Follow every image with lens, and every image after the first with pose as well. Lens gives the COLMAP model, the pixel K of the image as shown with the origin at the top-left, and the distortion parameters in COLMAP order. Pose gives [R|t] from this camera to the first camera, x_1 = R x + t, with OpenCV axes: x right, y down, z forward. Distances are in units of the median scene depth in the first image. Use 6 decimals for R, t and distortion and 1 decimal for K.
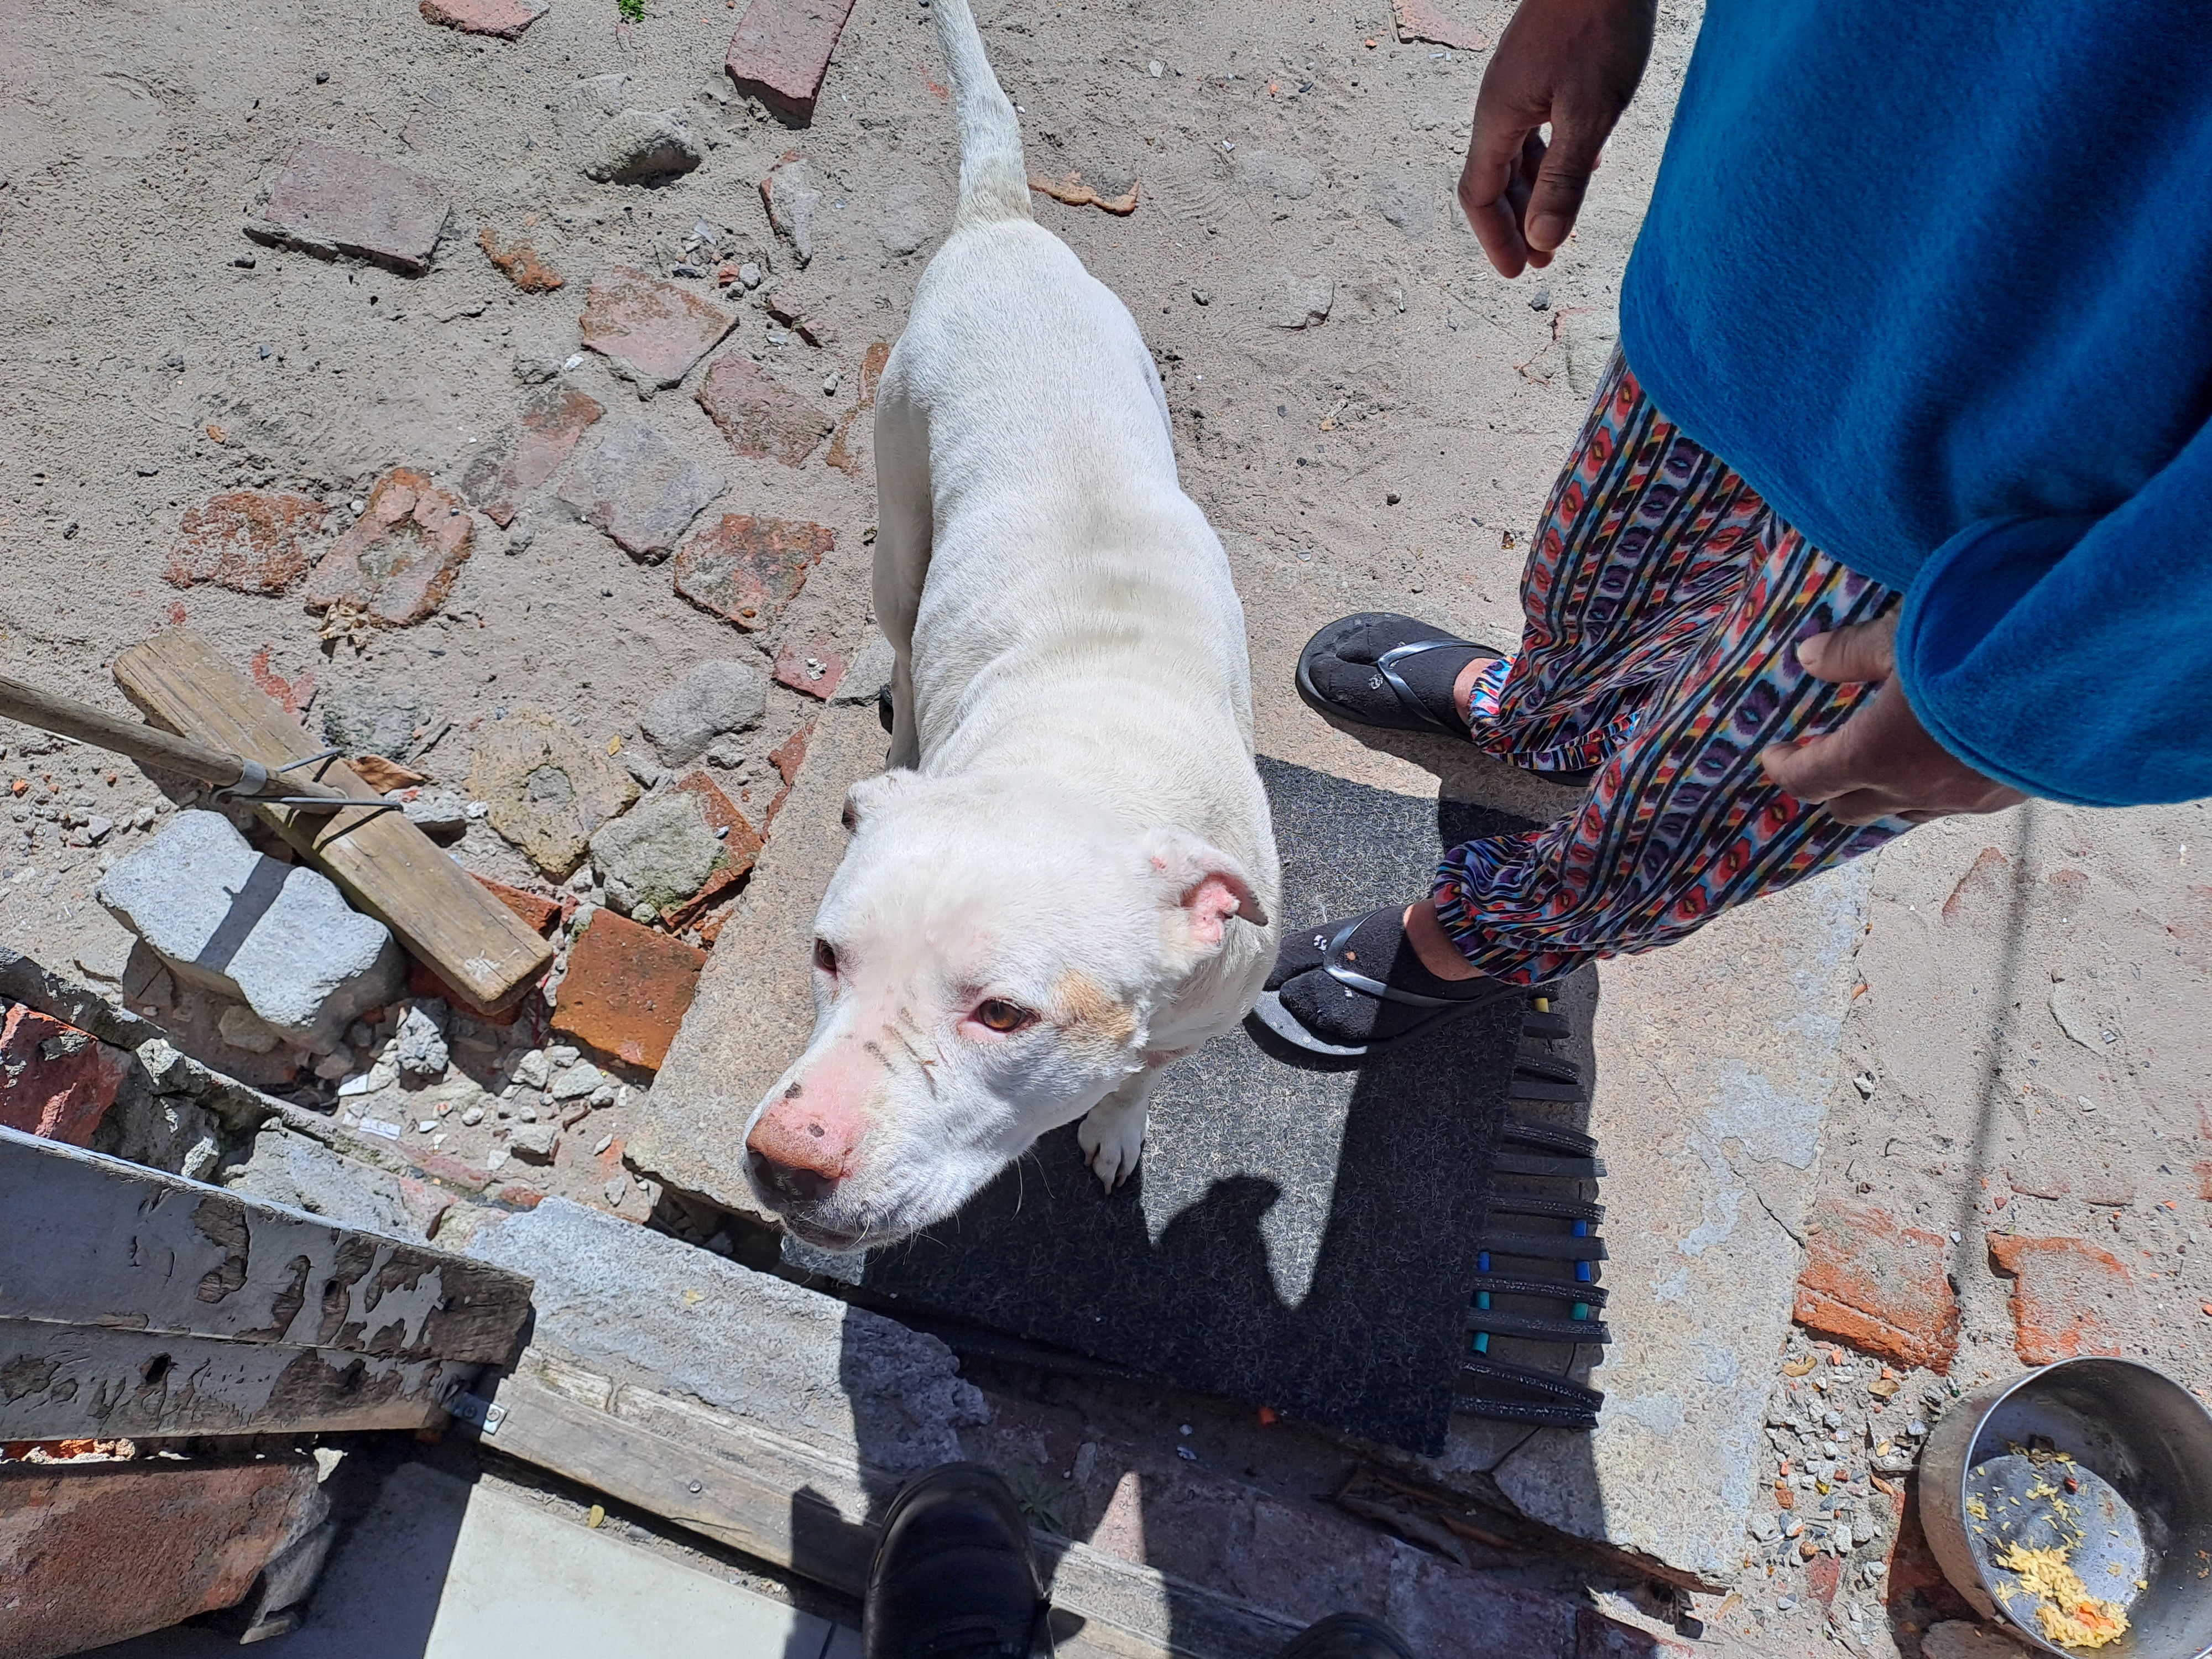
lens RADIAL K [[1712.7, 0, 1204.3], [0, 1712.7, 786.8], [0, 0, 1]] dist [0.107904, -0.099331]
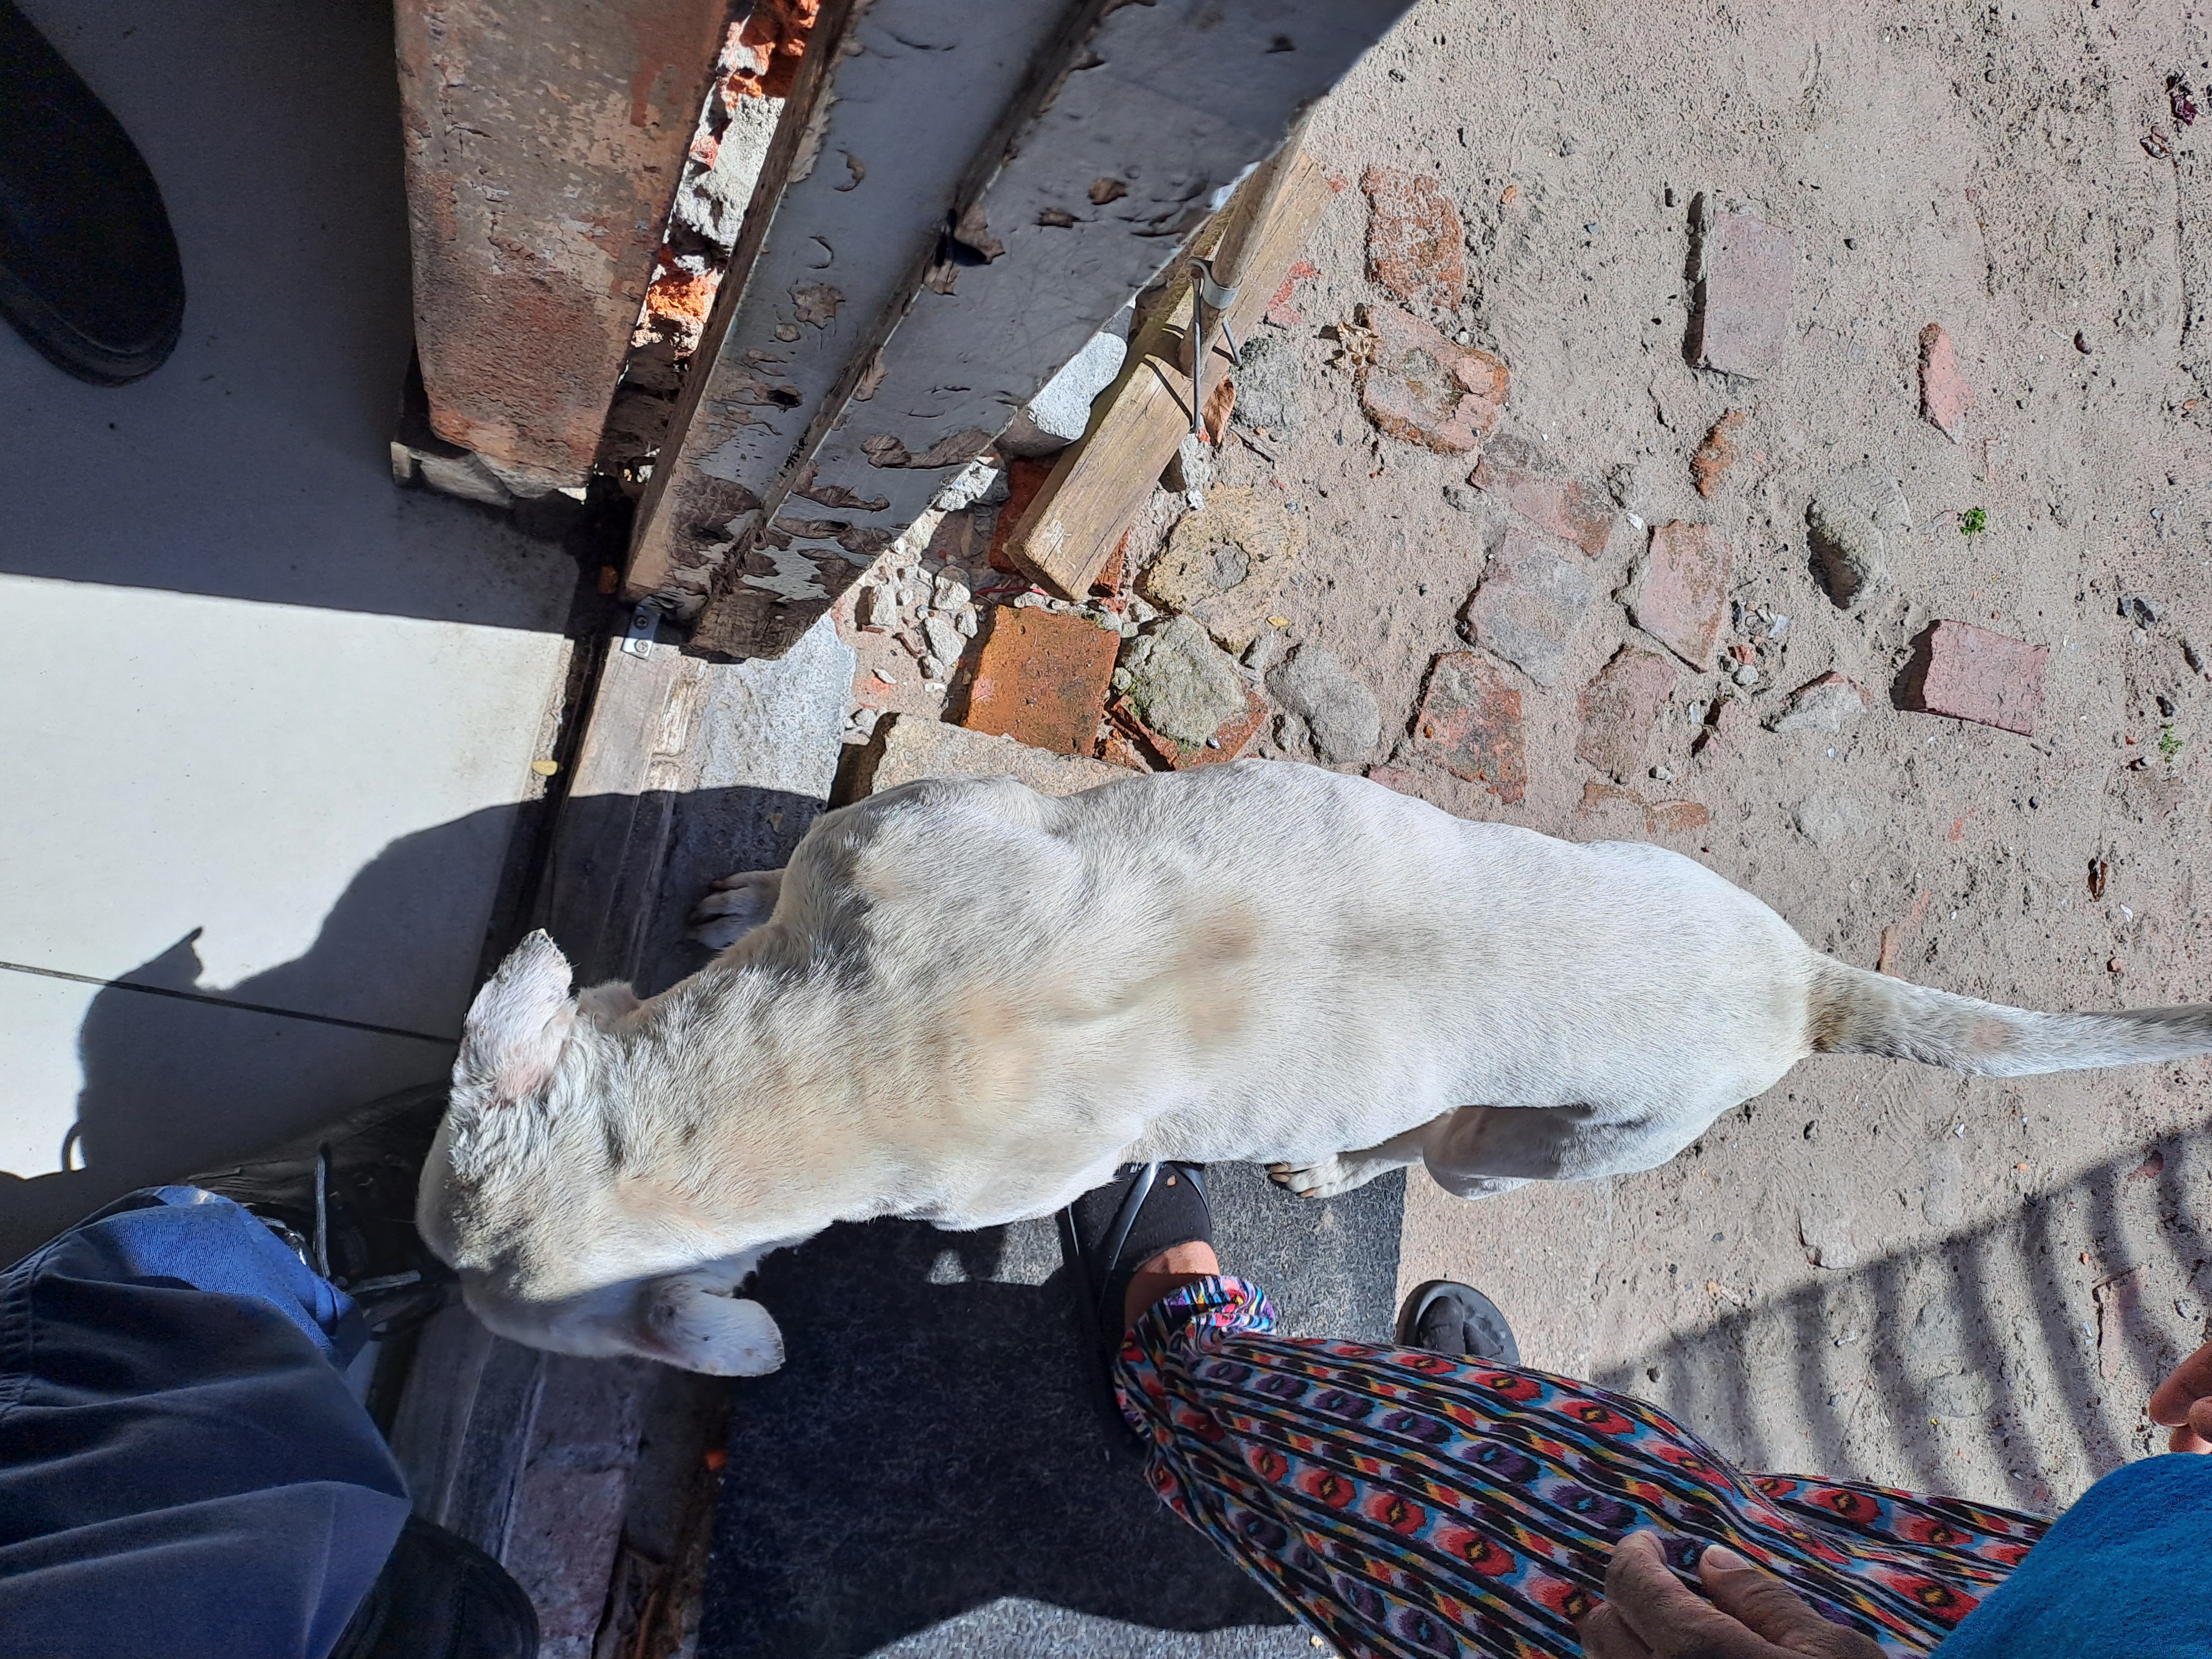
lens RADIAL K [[1712.7, 0, 1120.6], [0, 1712.7, 836.3], [0, 0, 1]] dist [0.107904, -0.099331]
pose [[0.153463, 0.985008, -0.078791, -0.156566], [-0.986300, 0.147804, -0.073260, 0.153519], [-0.060516, 0.088954, 0.994196, 0.046288]]
